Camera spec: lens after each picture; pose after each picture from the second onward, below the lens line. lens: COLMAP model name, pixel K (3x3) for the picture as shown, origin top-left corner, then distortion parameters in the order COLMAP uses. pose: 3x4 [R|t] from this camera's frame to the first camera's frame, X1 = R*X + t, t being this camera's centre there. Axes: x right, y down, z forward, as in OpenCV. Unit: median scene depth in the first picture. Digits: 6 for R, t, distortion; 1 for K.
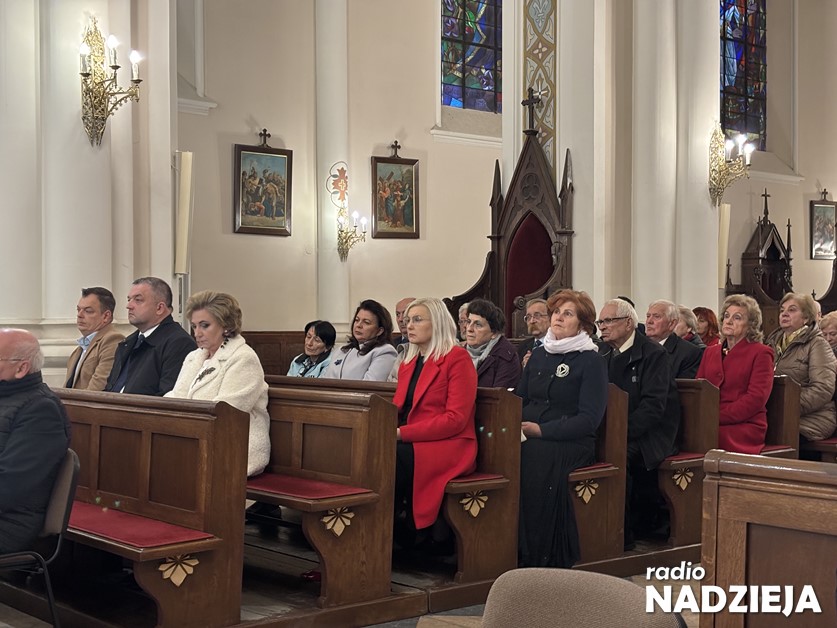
lens RADIAL K [[1249.9, 0, 420.7], [0, 1249.9, 336.3], [0, 0, 1]] dist [0.187141, -0.697971]
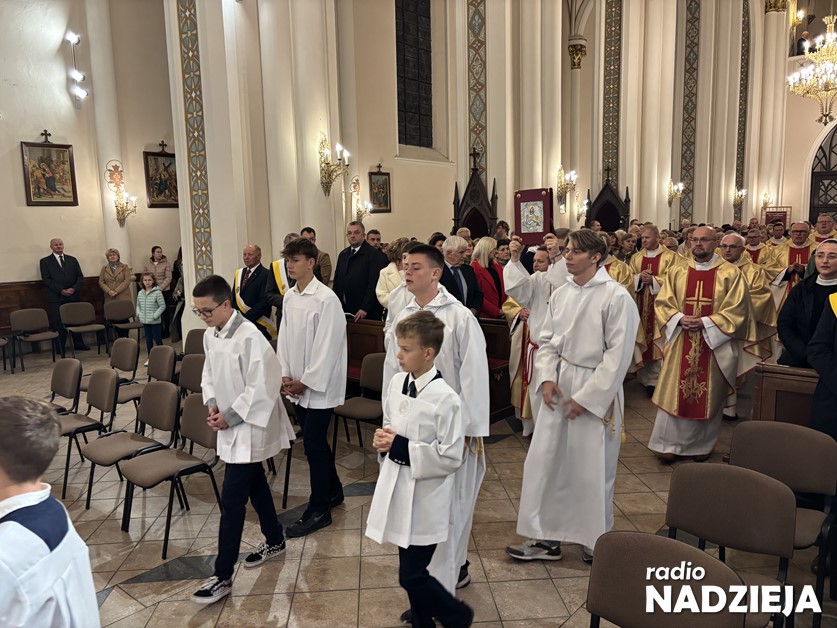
lens RADIAL K [[633.5, 0, 417.8], [0, 633.5, 313.0], [0, 0, 1]] dist [0.048234, -0.047633]
pose [[0.986762, -0.042537, 0.156498, -0.187481], [0.024167, 0.992783, 0.117462, -0.051631], [-0.160365, -0.112125, 0.980669, -0.056584]]
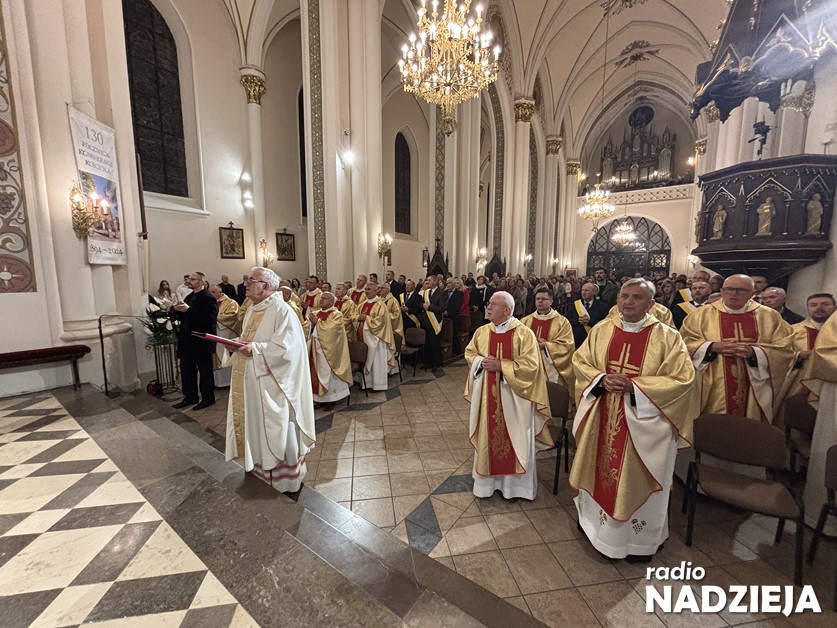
lens RADIAL K [[339.7, 0, 416.4], [0, 339.7, 314.0], [0, 0, 1]] dist [0.002316, 0.000578]
pose [[0.969120, -0.026269, 0.245186, -0.290949], [0.000516, 0.994523, 0.104516, -0.052321], [-0.246589, -0.101162, 0.963826, -0.159218]]
